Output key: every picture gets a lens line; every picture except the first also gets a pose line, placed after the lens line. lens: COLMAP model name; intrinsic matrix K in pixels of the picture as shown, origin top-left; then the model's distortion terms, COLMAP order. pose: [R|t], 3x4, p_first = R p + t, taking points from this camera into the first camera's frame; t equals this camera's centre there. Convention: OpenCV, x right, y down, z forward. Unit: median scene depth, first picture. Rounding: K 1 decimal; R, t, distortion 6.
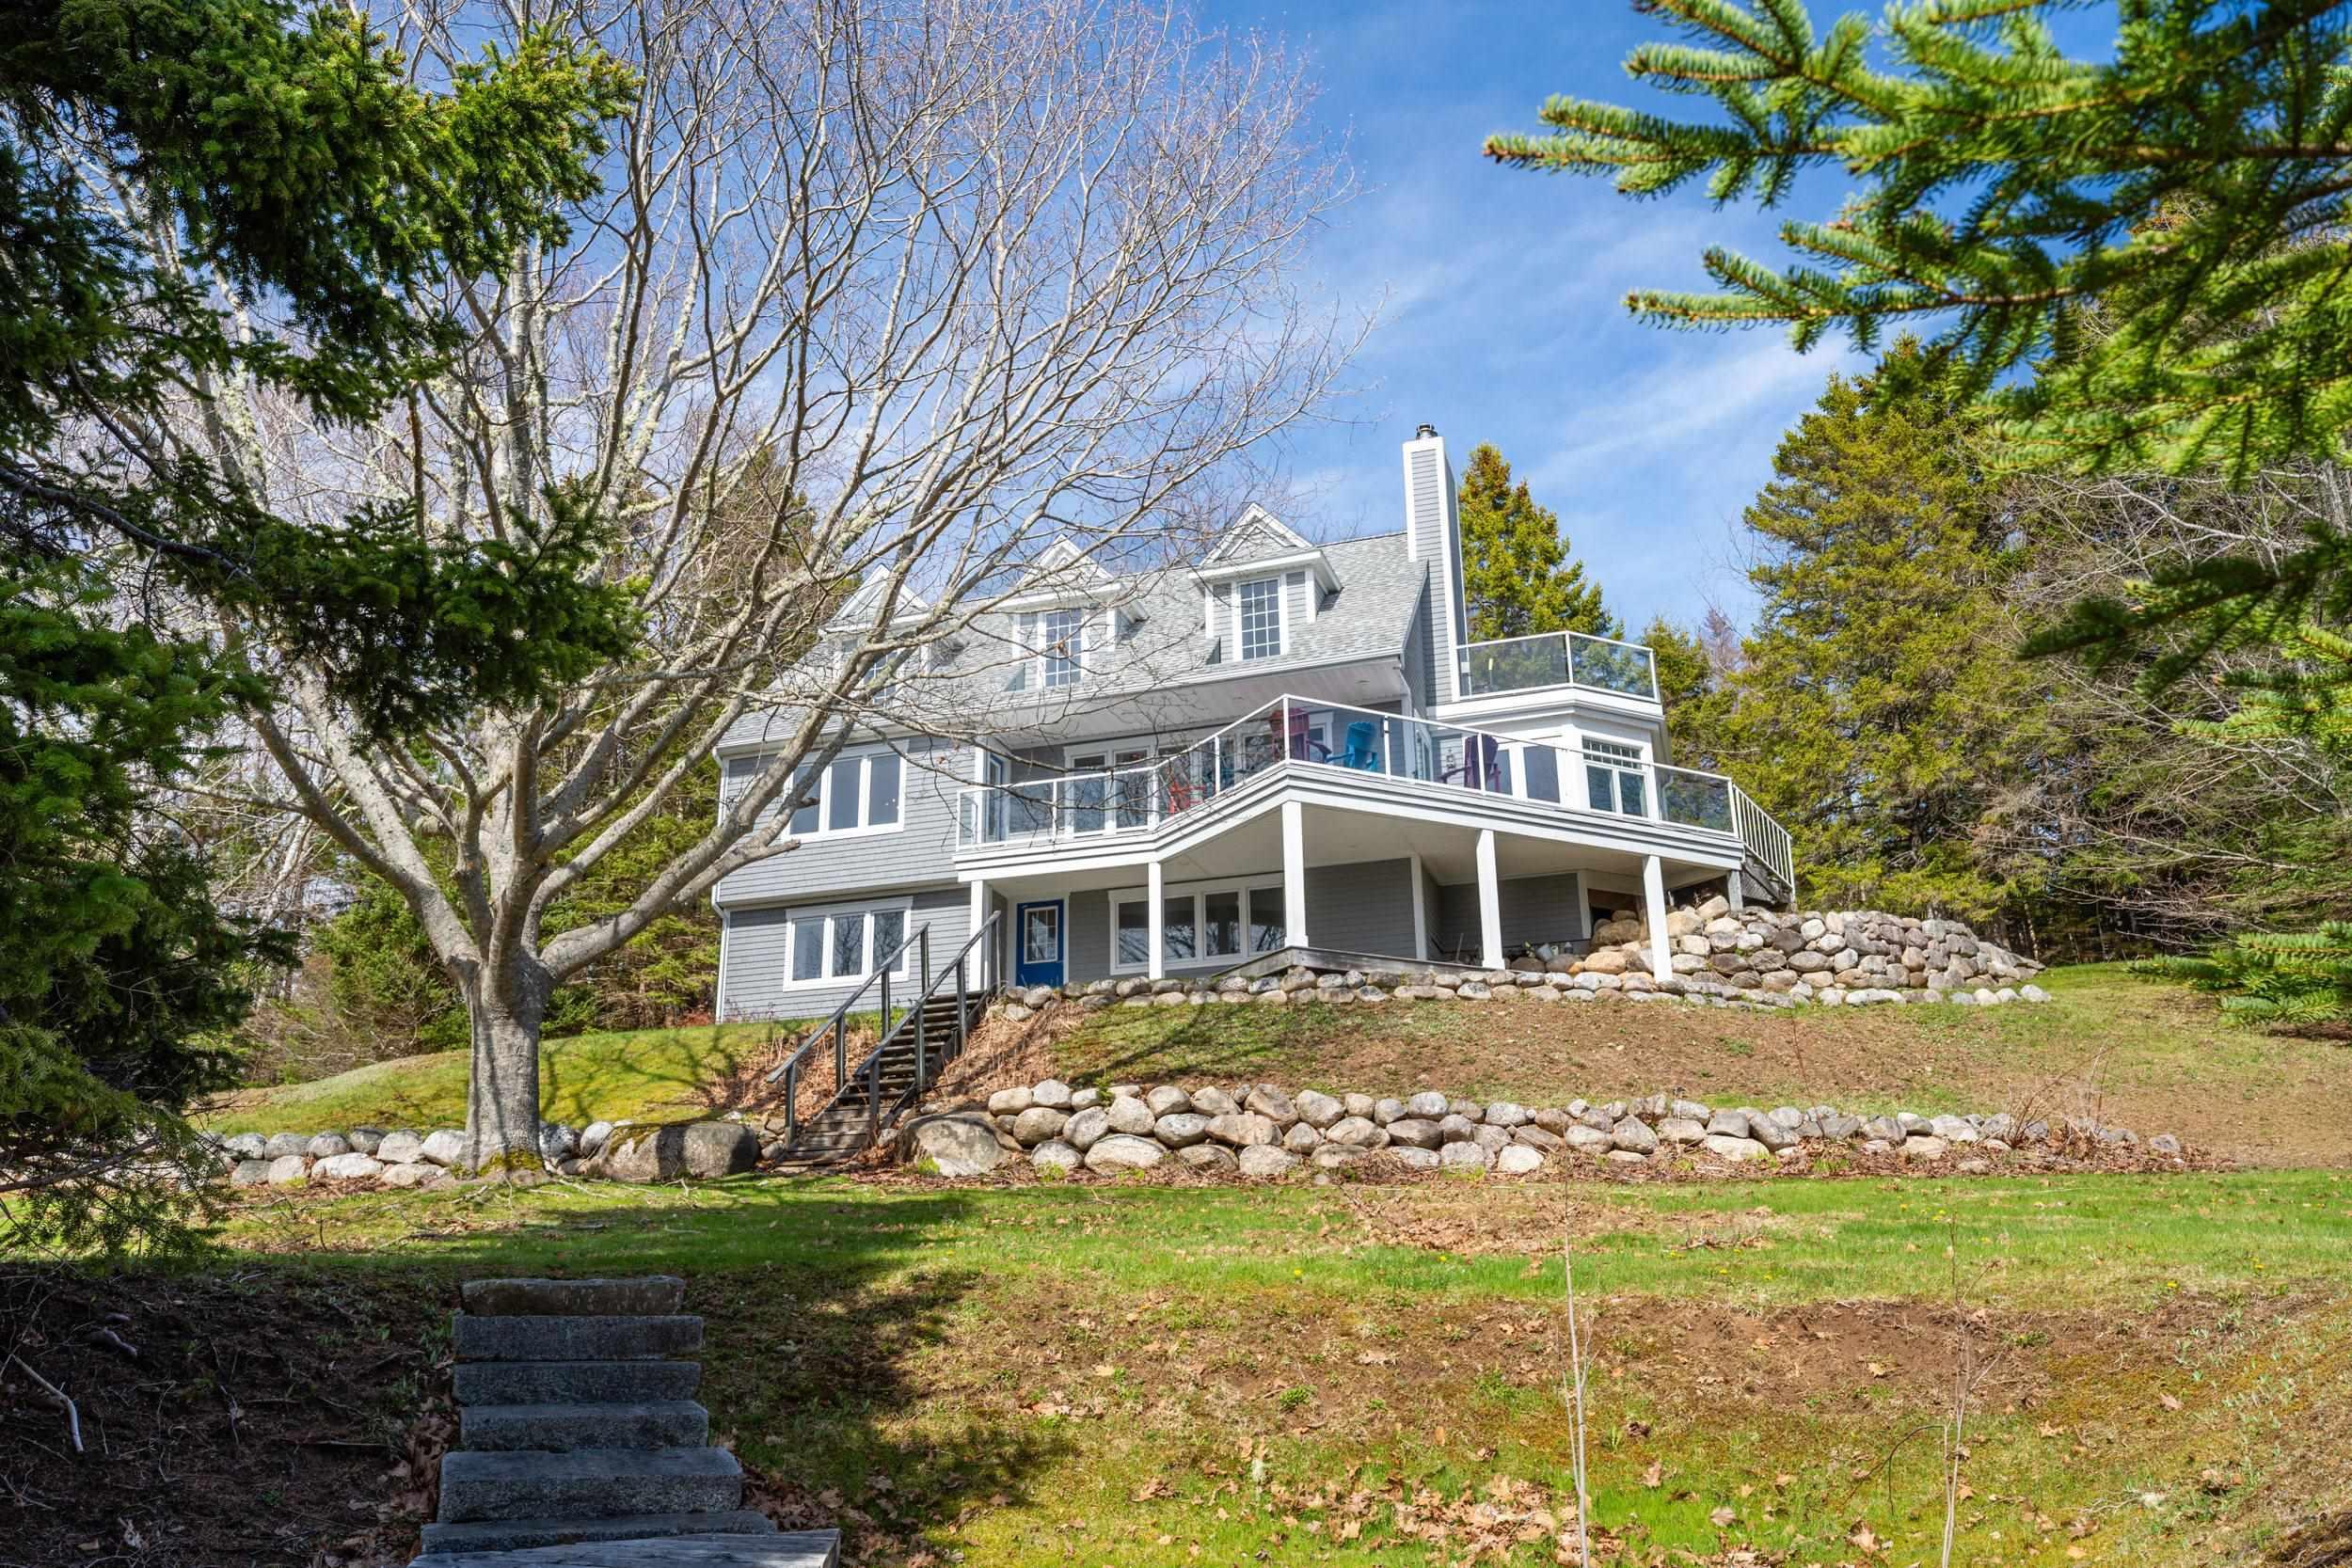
lens RADIAL K [[1717.7, 0, 1177.8], [0, 1717.7, 785.2], [0, 0, 1]] dist [0.006748, 0.001487]
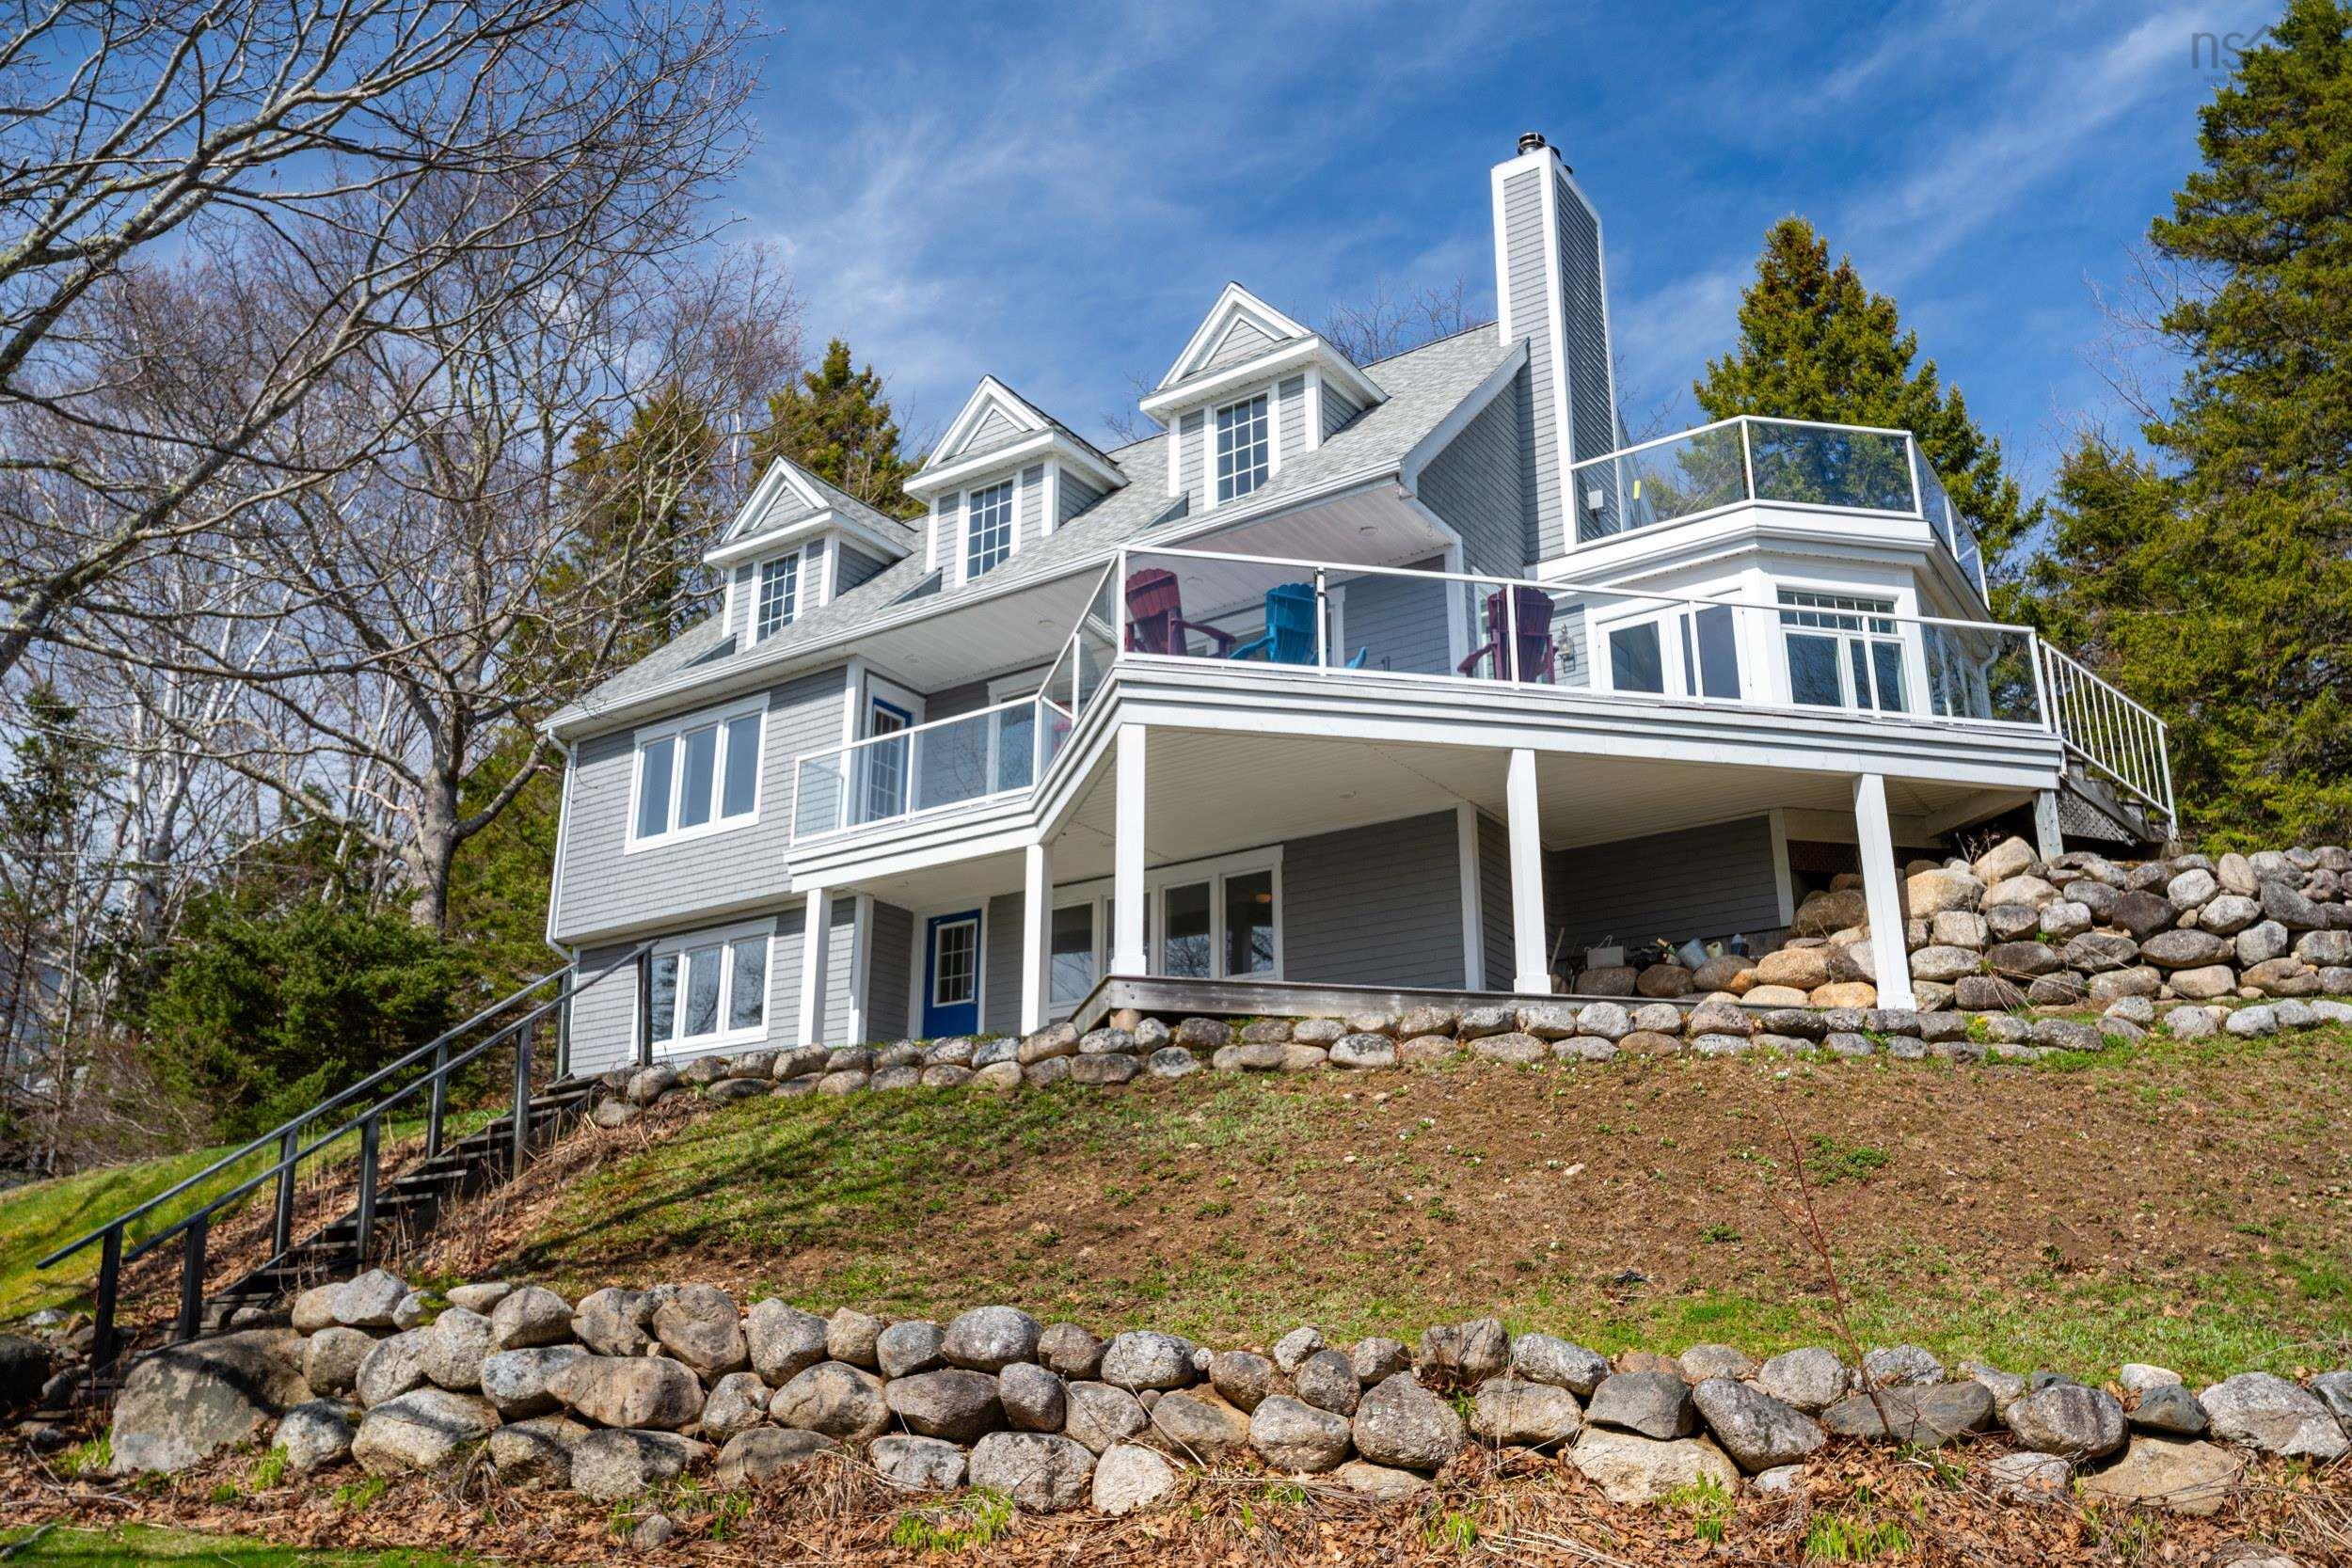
lens RADIAL K [[1836.9, 0, 1173.9], [0, 1836.9, 784.8], [0, 0, 1]] dist [-0.004902, 0.016878]
pose [[0.958765, -0.074669, -0.274215, 0.222161], [0.075897, 0.997097, -0.006145, 0.030898], [0.273877, -0.014921, 0.961649, 0.359399]]
